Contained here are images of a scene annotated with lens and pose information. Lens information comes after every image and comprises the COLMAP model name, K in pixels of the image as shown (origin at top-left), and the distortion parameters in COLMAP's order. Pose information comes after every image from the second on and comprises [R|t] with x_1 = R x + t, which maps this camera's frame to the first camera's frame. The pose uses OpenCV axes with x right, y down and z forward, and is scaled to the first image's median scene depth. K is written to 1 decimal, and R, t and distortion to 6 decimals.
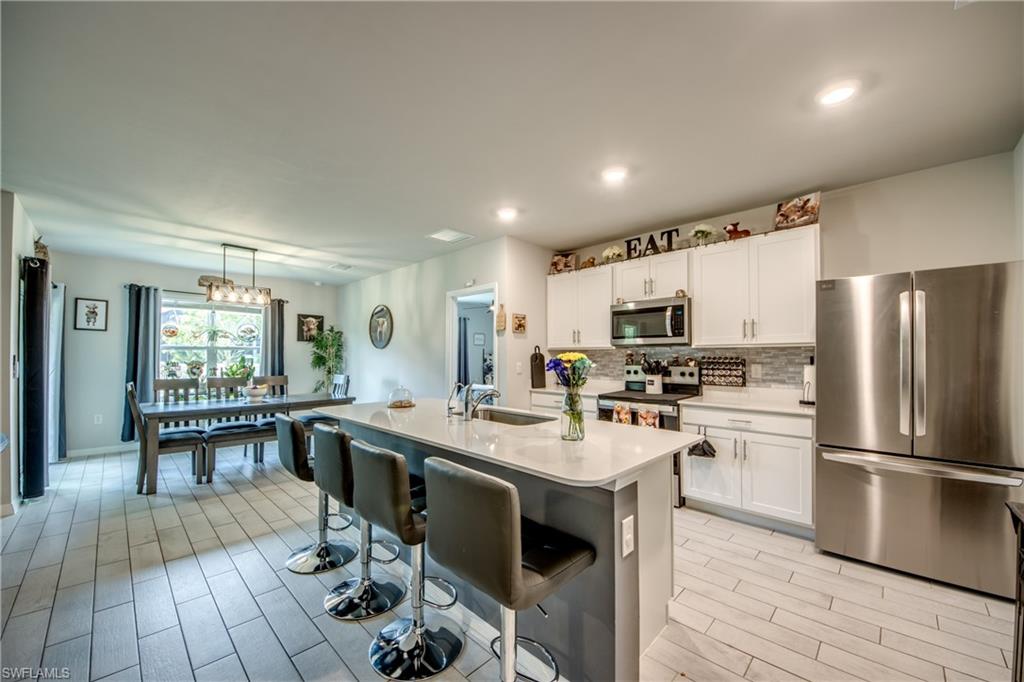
lens RADIAL K [[384.4, 0, 506.8], [0, 384.4, 351.4], [0, 0, 1]] dist [0.032131, -0.026008]
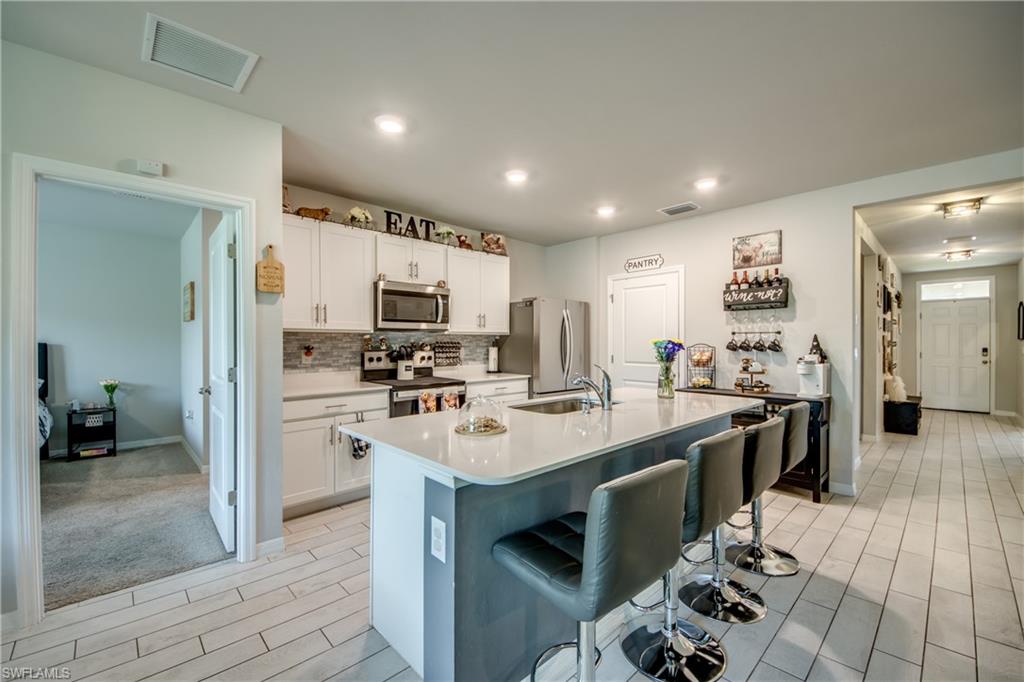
lens RADIAL K [[411.6, 0, 511.6], [0, 411.6, 344.1], [0, 0, 1]] dist [0.030678, -0.027715]
pose [[0.031508, -0.004553, 0.999493, -0.594690], [-0.013249, 0.999900, 0.004973, 0.009795], [-0.999416, -0.013399, 0.031444, 0.639227]]
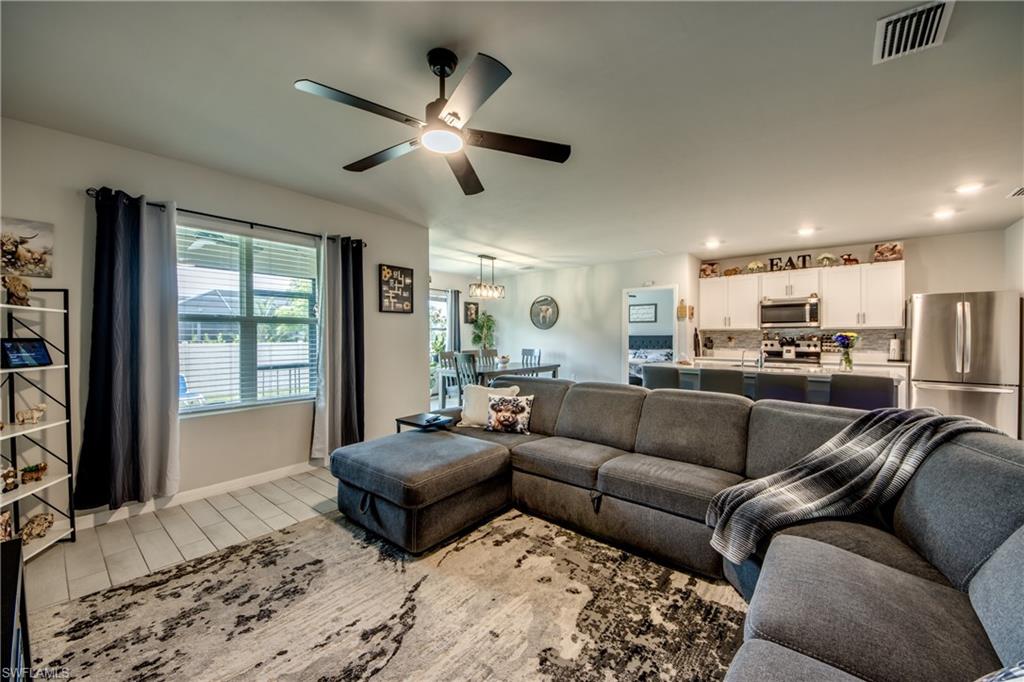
lens RADIAL K [[394.9, 0, 503.5], [0, 394.9, 338.6], [0, 0, 1]] dist [0.001224, -0.013461]
pose [[0.997043, -0.003033, 0.076786, -0.813325], [0.001577, 0.999818, 0.019022, -0.002498], [-0.076830, -0.018844, 0.996866, -0.453764]]
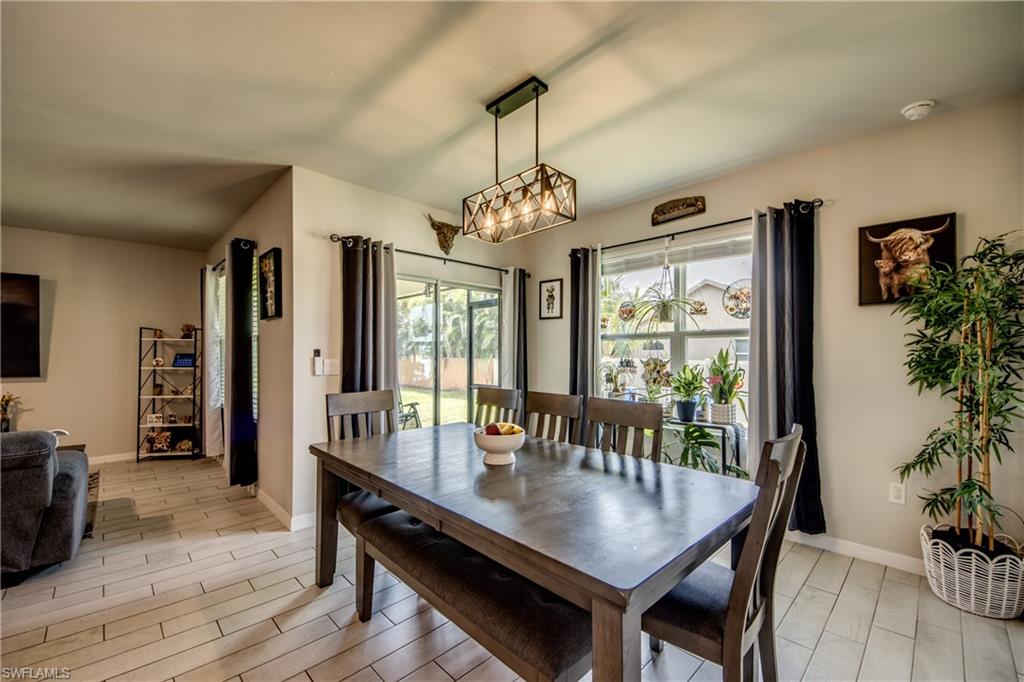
lens RADIAL K [[411.6, 0, 511.6], [0, 411.6, 344.1], [0, 0, 1]] dist [0.030678, -0.027715]
pose [[-0.031257, -0.021128, -0.999288, -0.253023], [0.014160, 0.999667, -0.021579, 0.018288], [0.999411, -0.014825, -0.030948, 1.107864]]
